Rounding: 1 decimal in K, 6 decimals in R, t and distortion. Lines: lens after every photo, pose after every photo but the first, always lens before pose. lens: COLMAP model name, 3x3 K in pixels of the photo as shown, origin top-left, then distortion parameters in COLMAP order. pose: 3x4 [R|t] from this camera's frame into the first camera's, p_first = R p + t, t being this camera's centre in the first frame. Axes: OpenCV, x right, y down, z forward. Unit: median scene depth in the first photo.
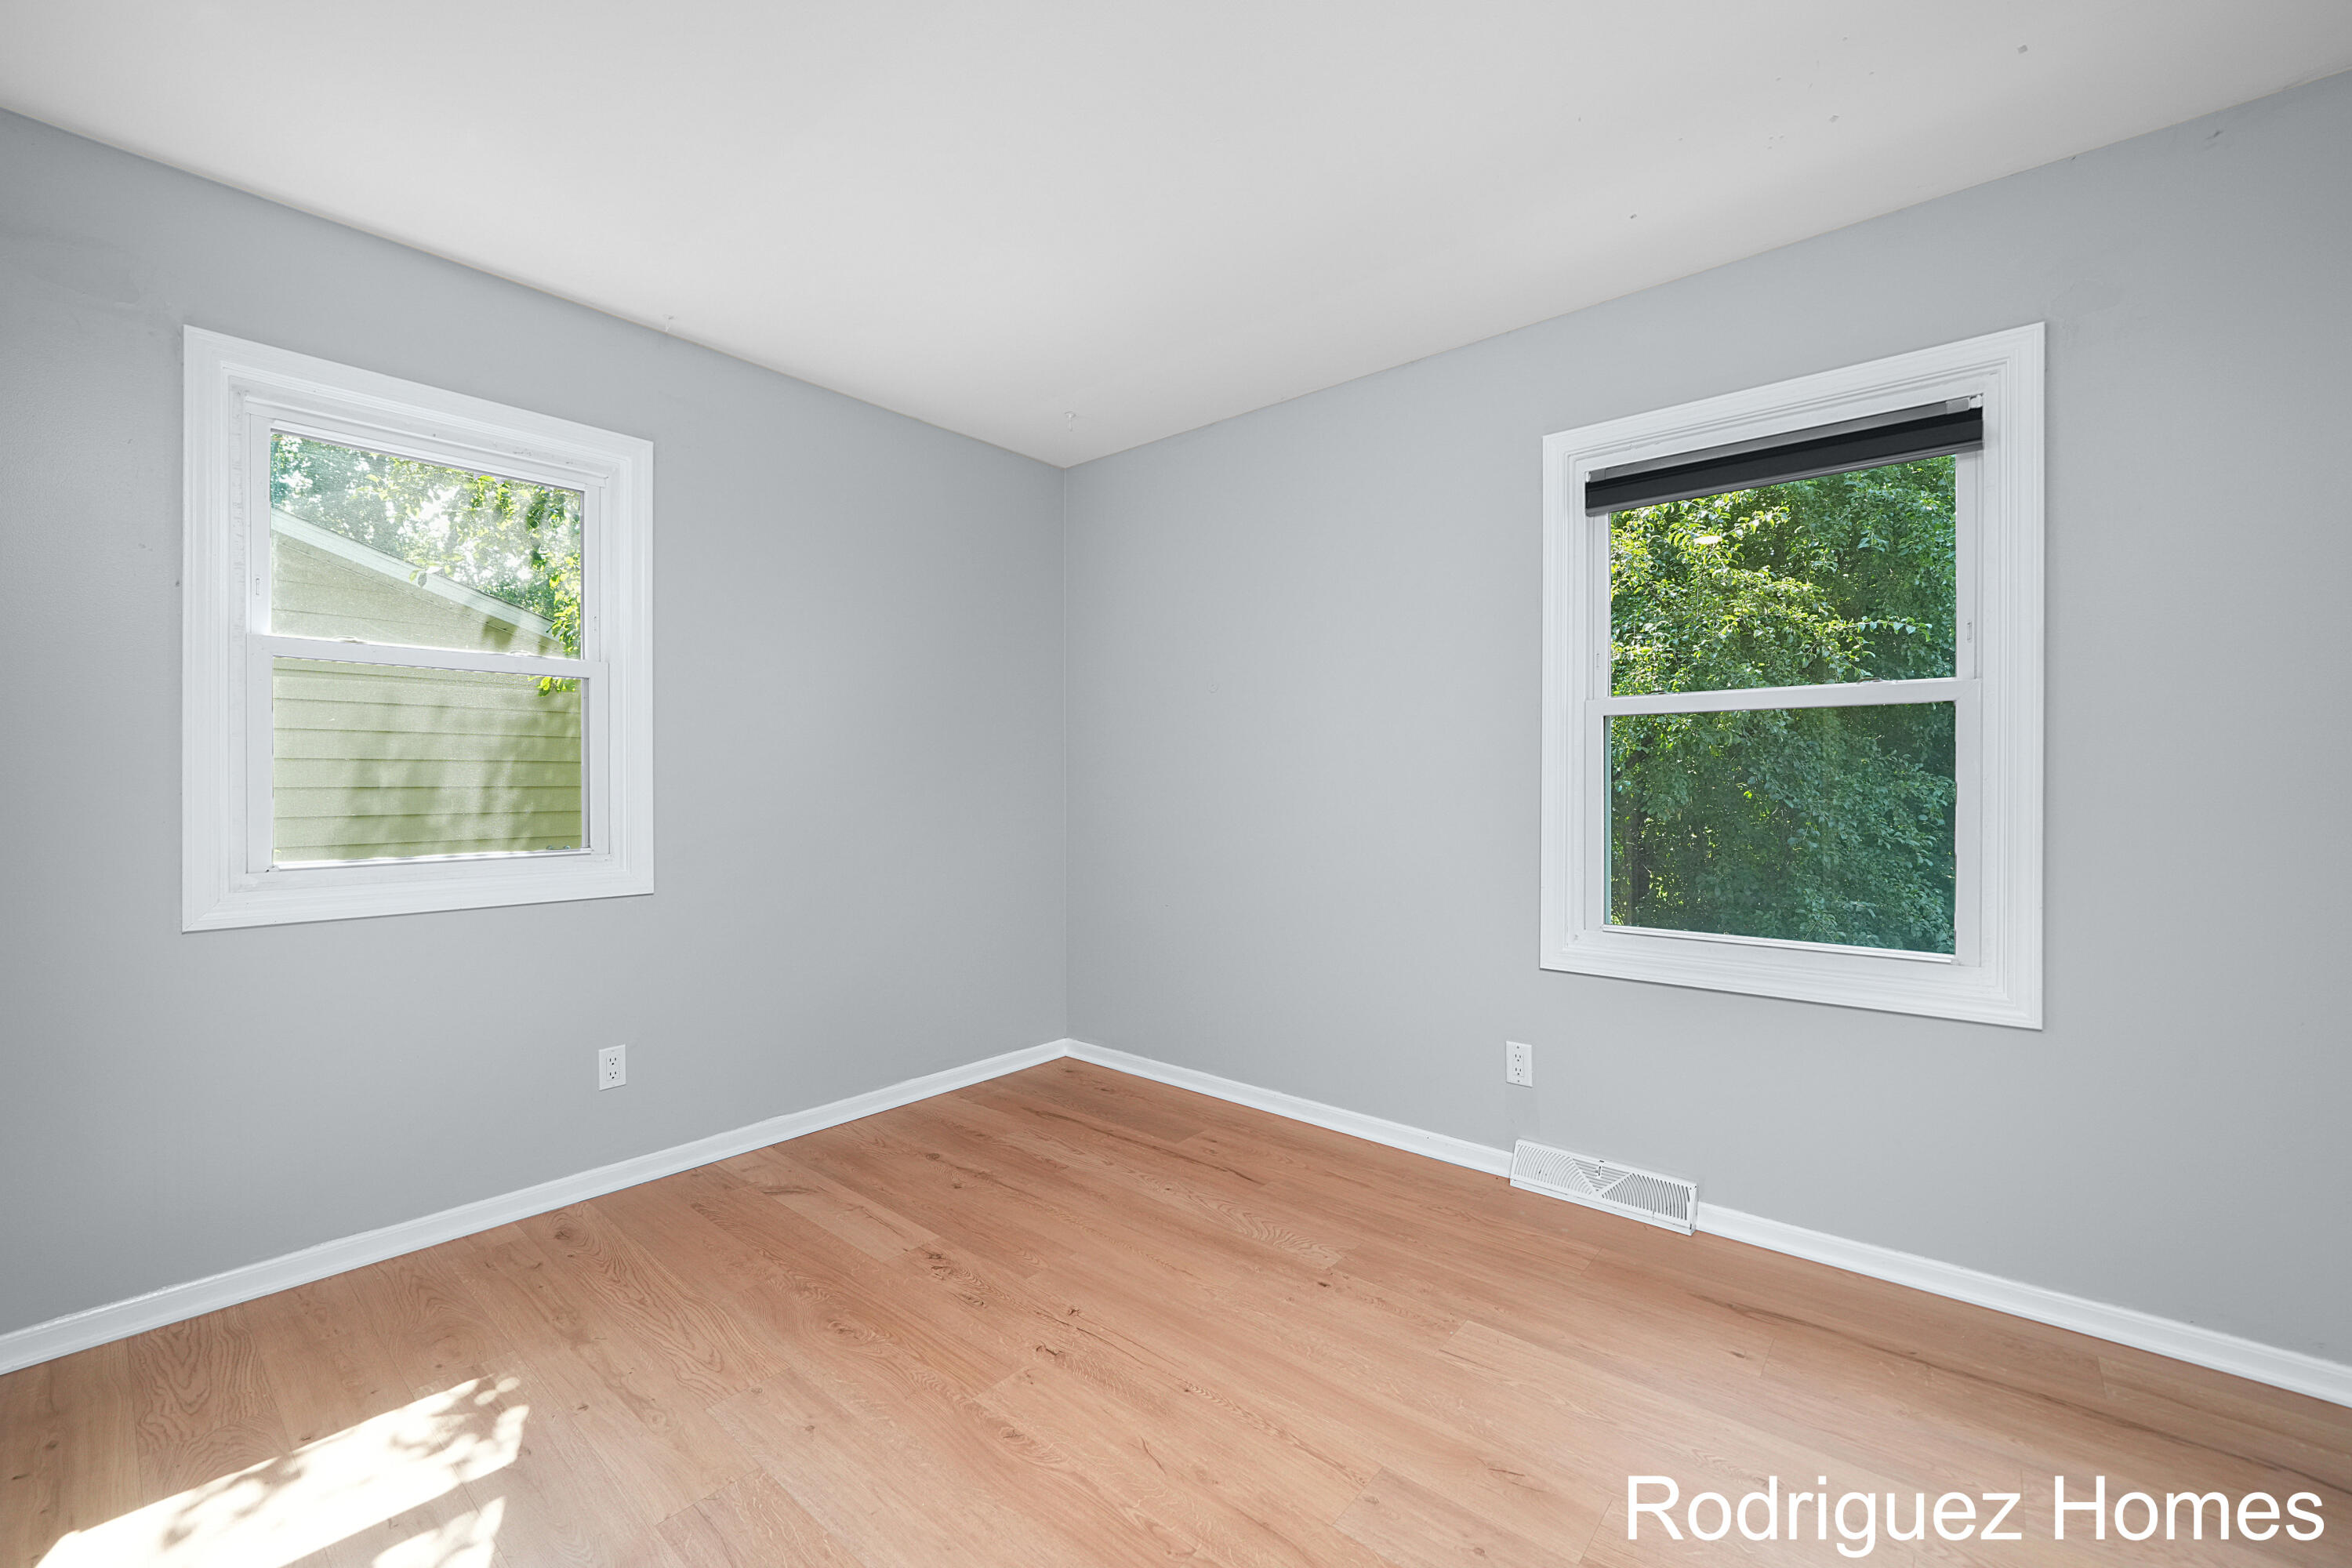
lens RADIAL K [[945.0, 0, 1180.1], [0, 945.0, 779.6], [0, 0, 1]] dist [0.000451, 0.000057]
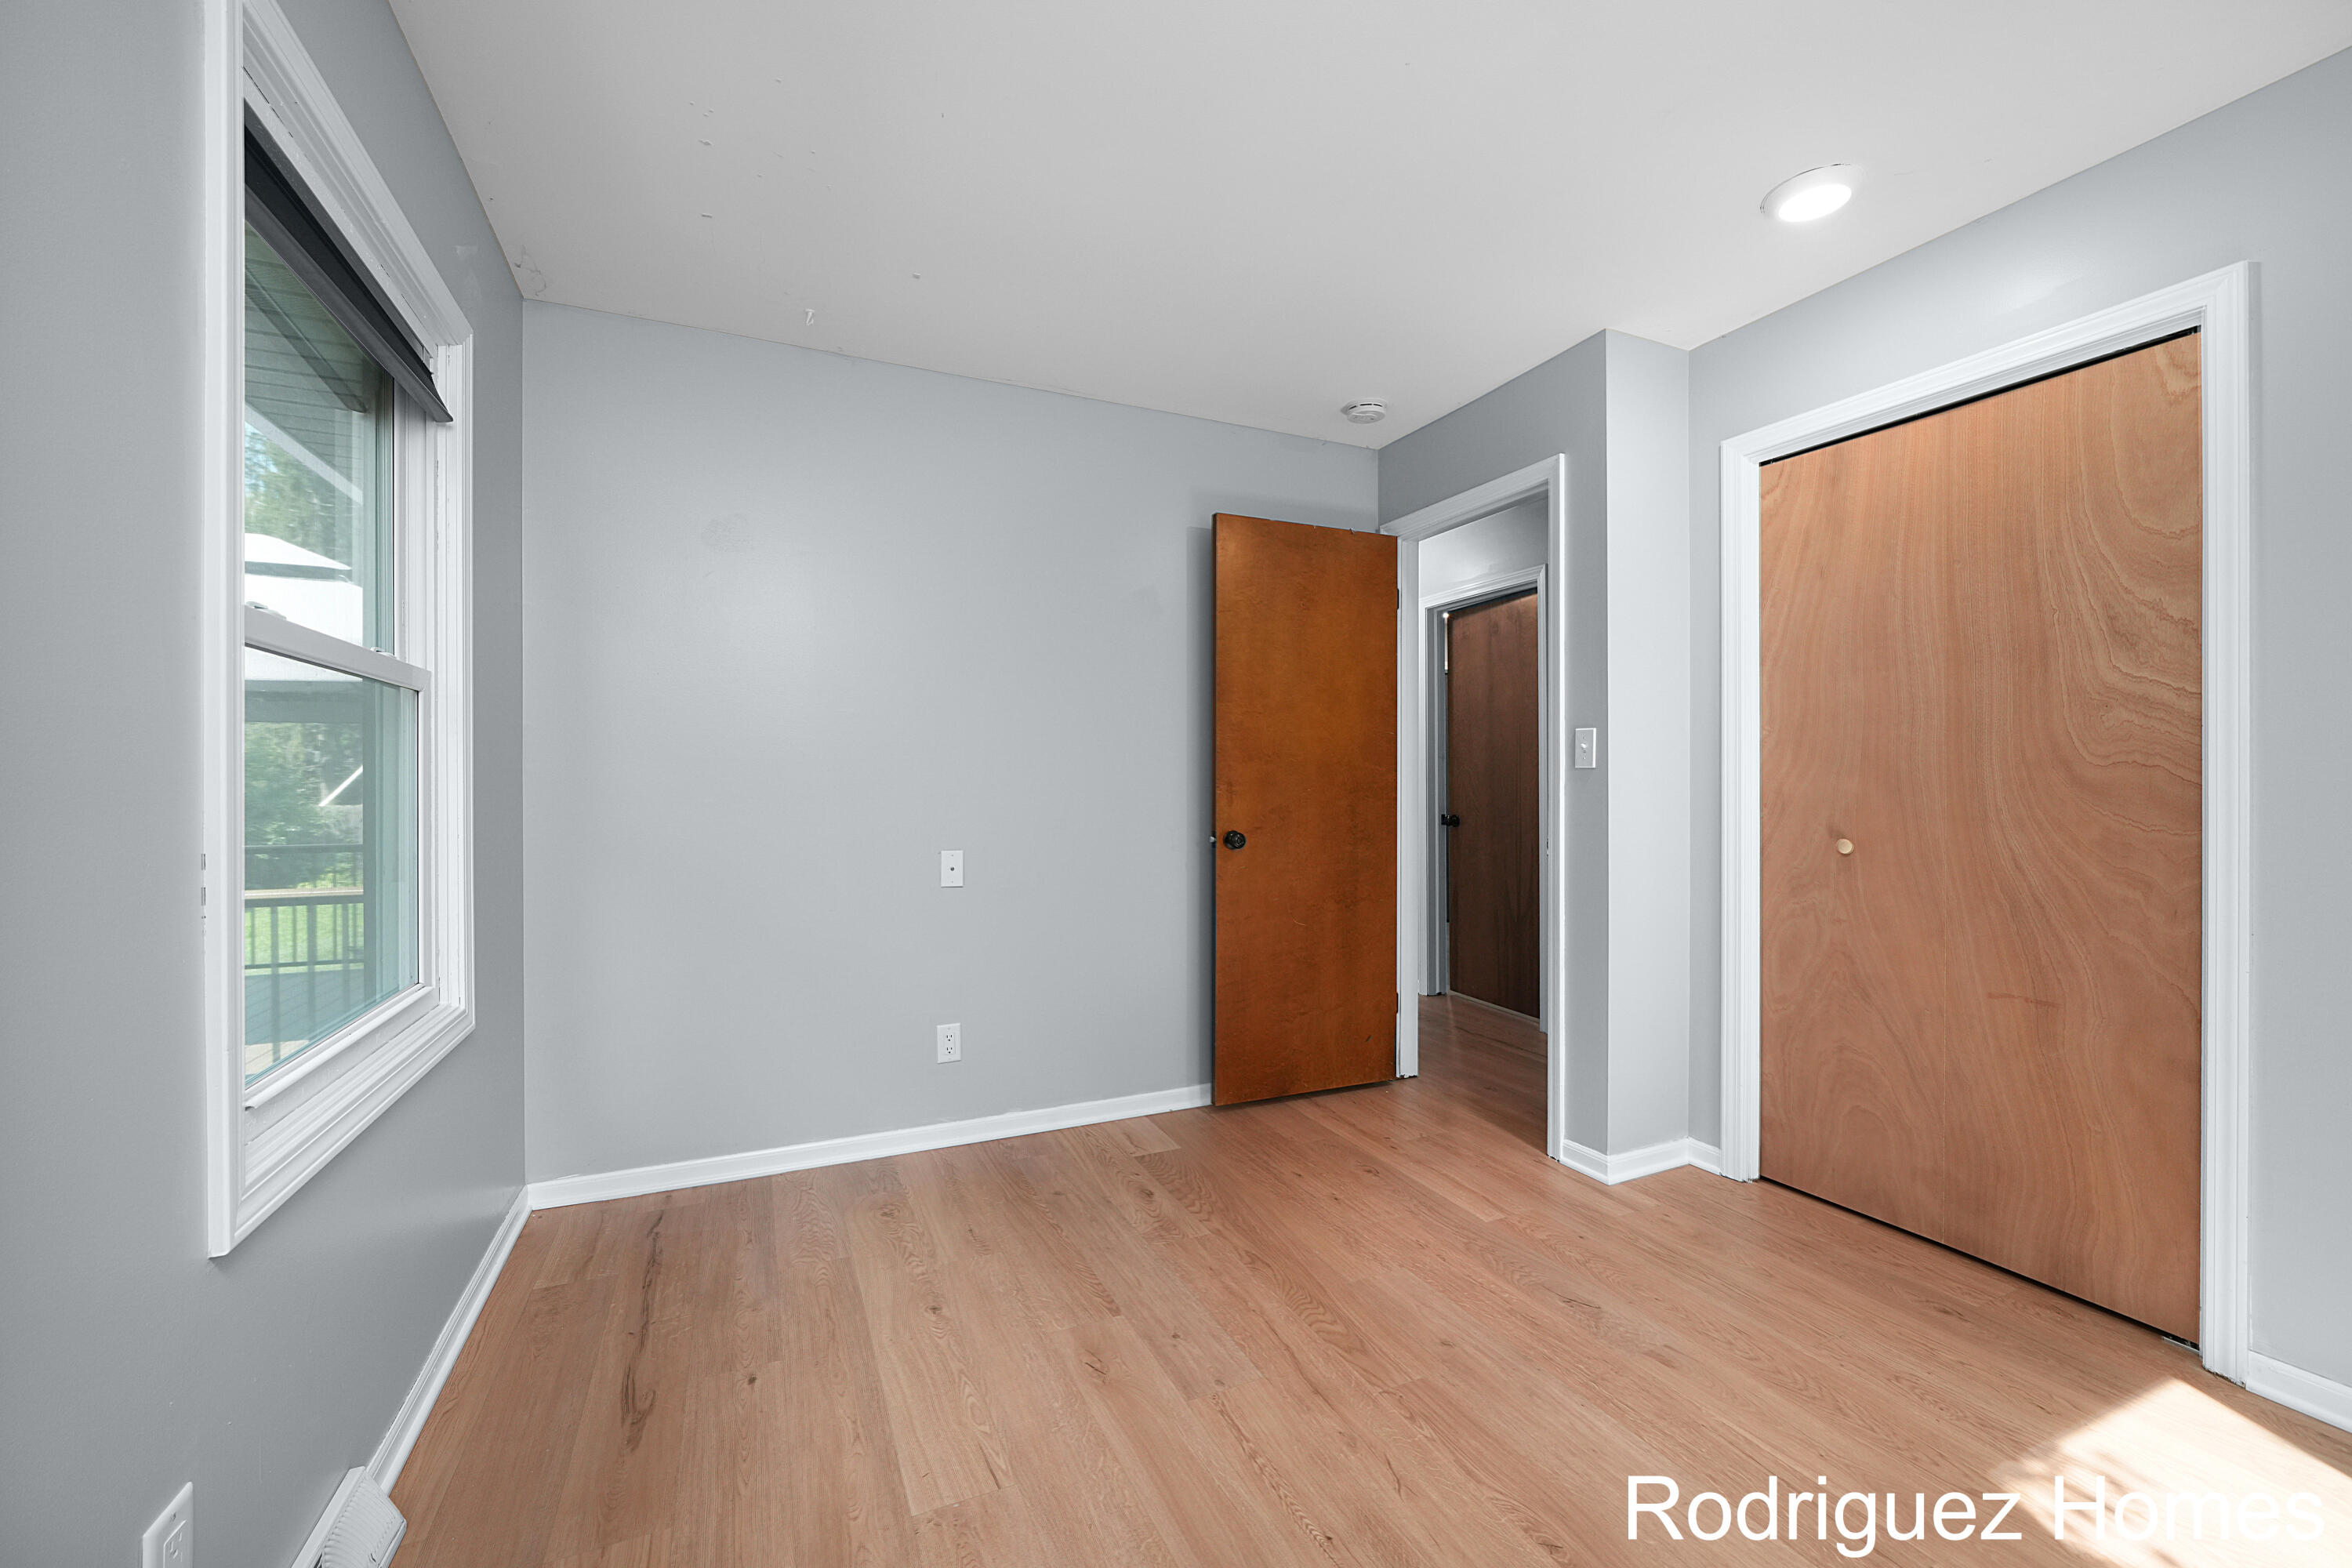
lens RADIAL K [[945.0, 0, 1173.0], [0, 945.0, 782.8], [0, 0, 1]] dist [0.000451, 0.000057]
pose [[-0.902079, 0.000279, 0.431571, -0.248218], [0.000760, 0.999999, 0.000944, 0.002154], [-0.431570, 0.001180, -0.902079, 2.004666]]
